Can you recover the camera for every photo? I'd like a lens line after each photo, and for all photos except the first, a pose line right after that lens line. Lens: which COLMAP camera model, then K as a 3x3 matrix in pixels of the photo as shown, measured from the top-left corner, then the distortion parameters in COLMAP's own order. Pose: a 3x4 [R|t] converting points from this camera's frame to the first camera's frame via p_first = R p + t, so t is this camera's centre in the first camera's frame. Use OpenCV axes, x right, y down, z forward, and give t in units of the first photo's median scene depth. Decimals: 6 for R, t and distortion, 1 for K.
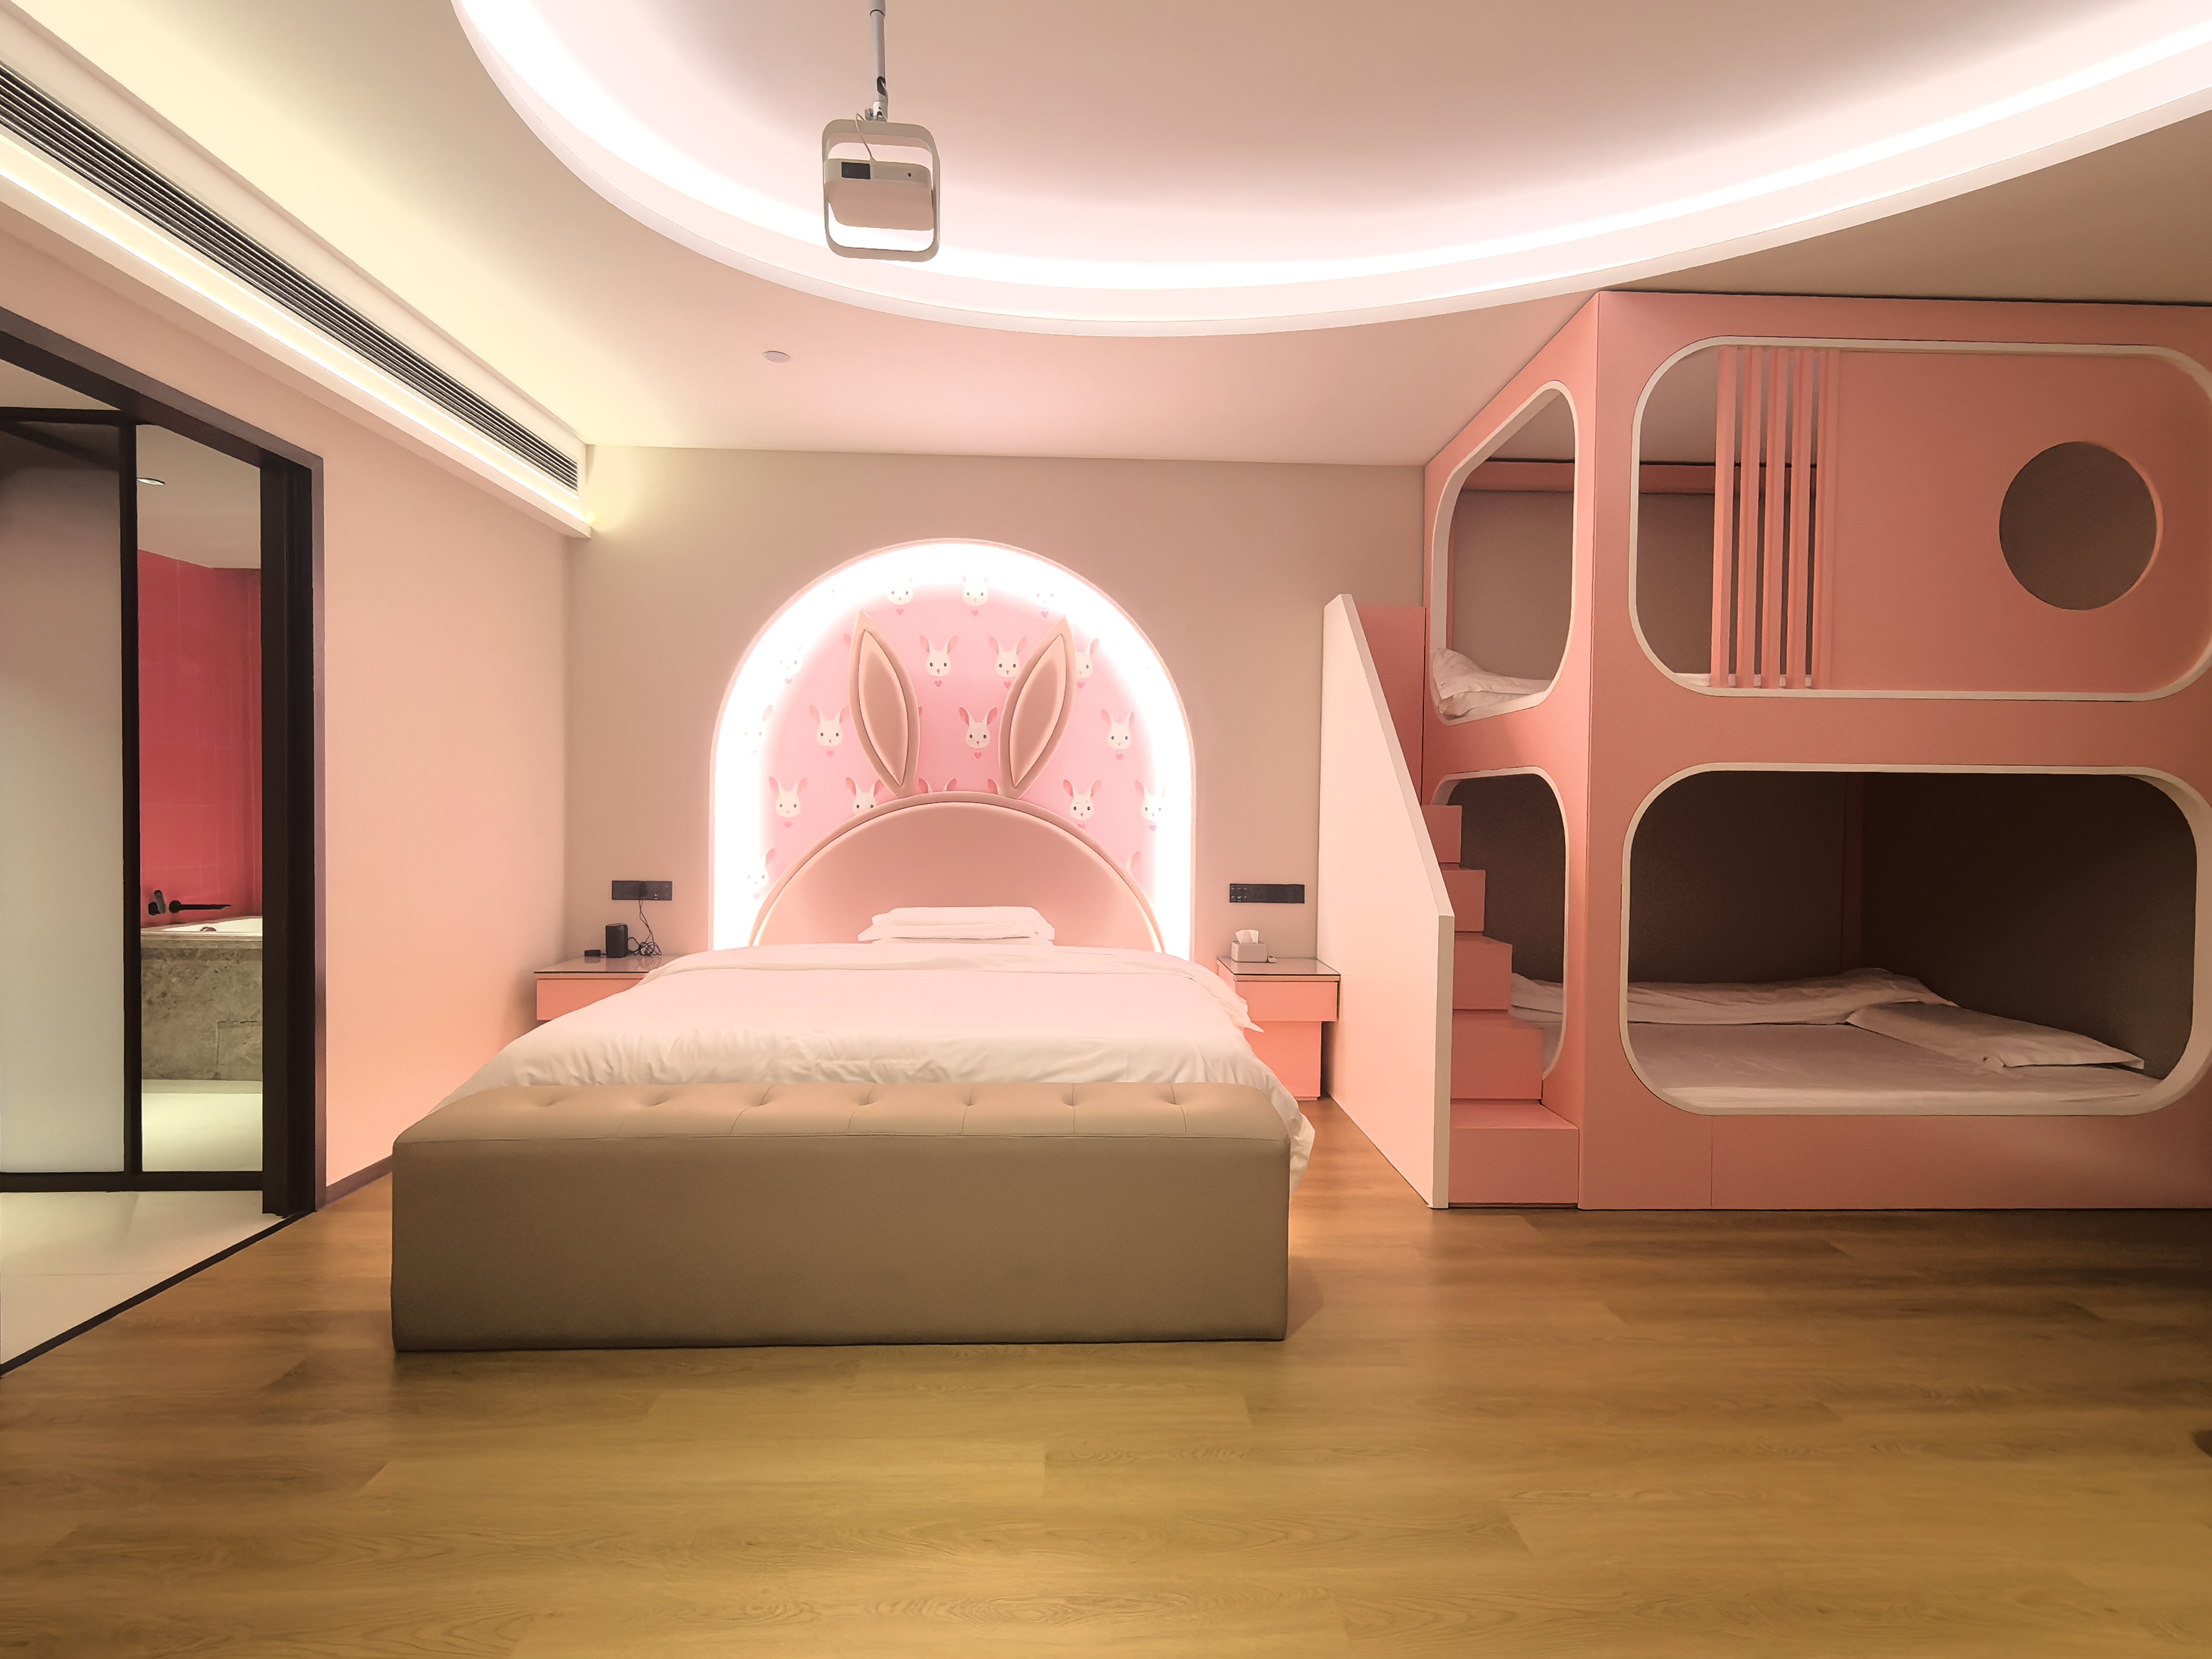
lens RADIAL K [[1050.3, 0, 1106.0], [0, 1050.3, 829.5], [0, 0, 1]] dist [0.012445, 0.000244]
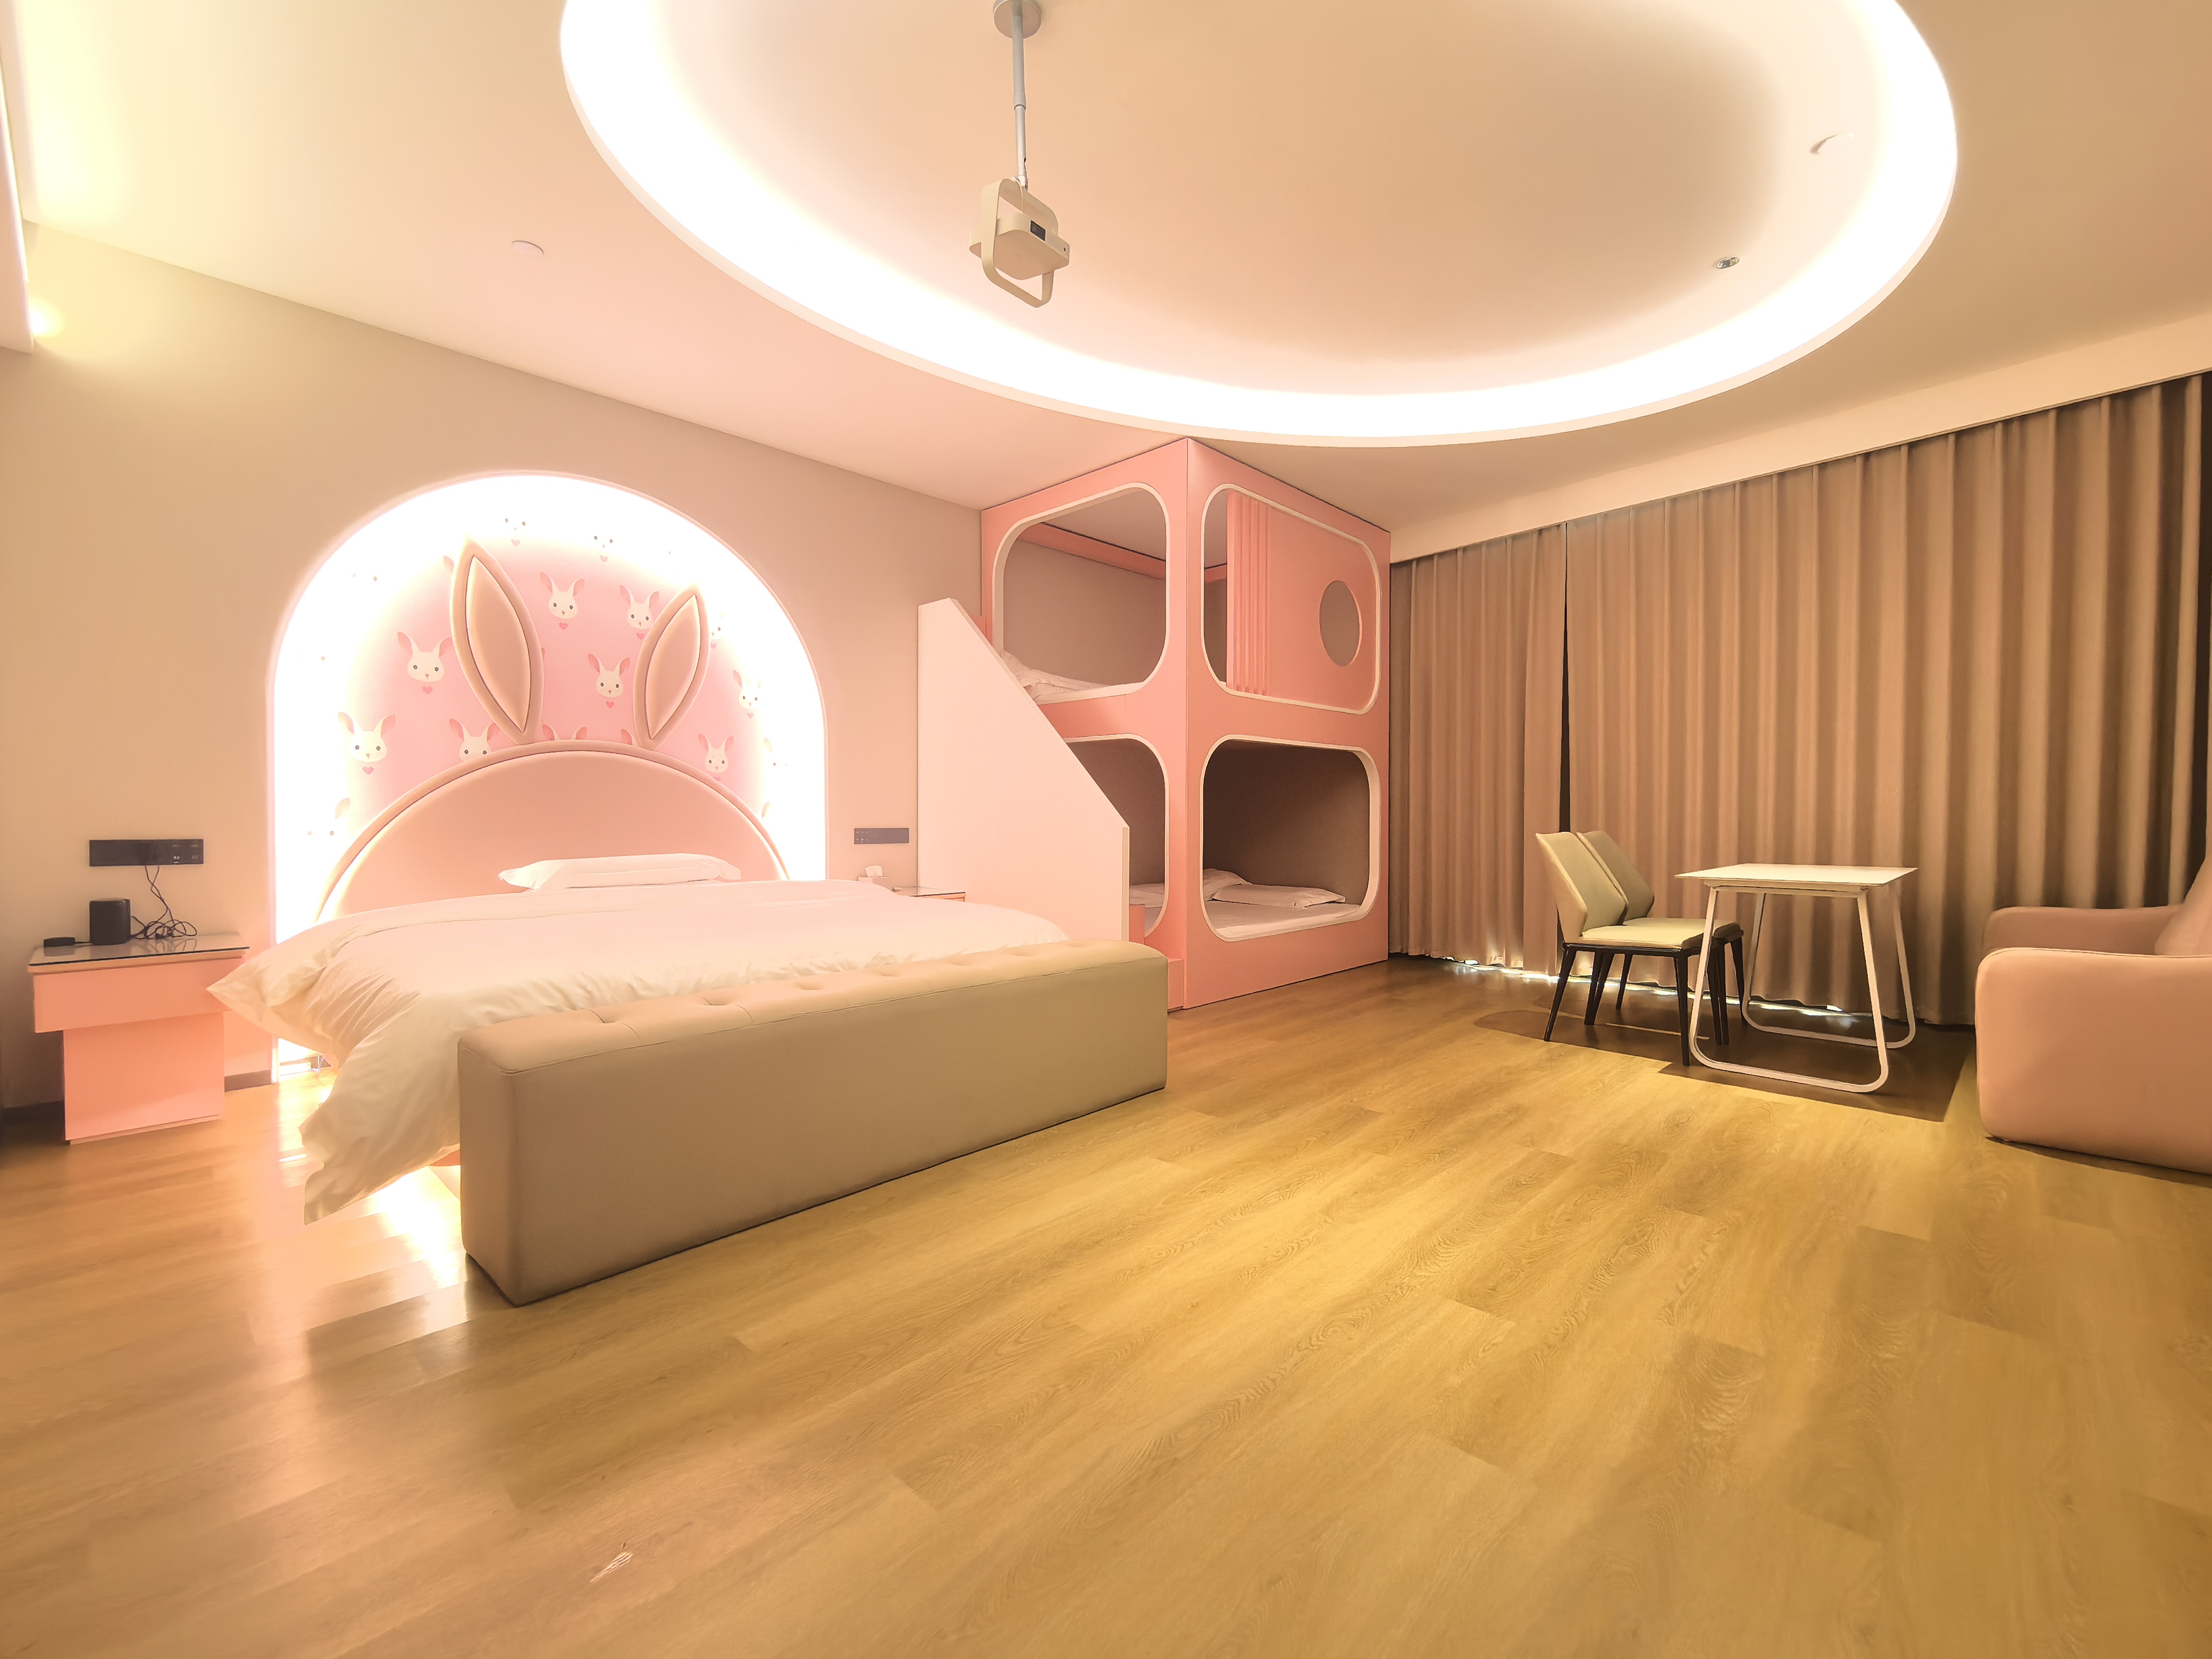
lens RADIAL K [[938.0, 0, 1126.0], [0, 938.0, 825.8], [0, 0, 1]] dist [0.000973, 0.000049]
pose [[0.703561, -0.019817, 0.710359, -0.425765], [0.019830, 0.999769, 0.008250, 0.047214], [-0.710359, 0.008282, 0.703791, 0.042503]]
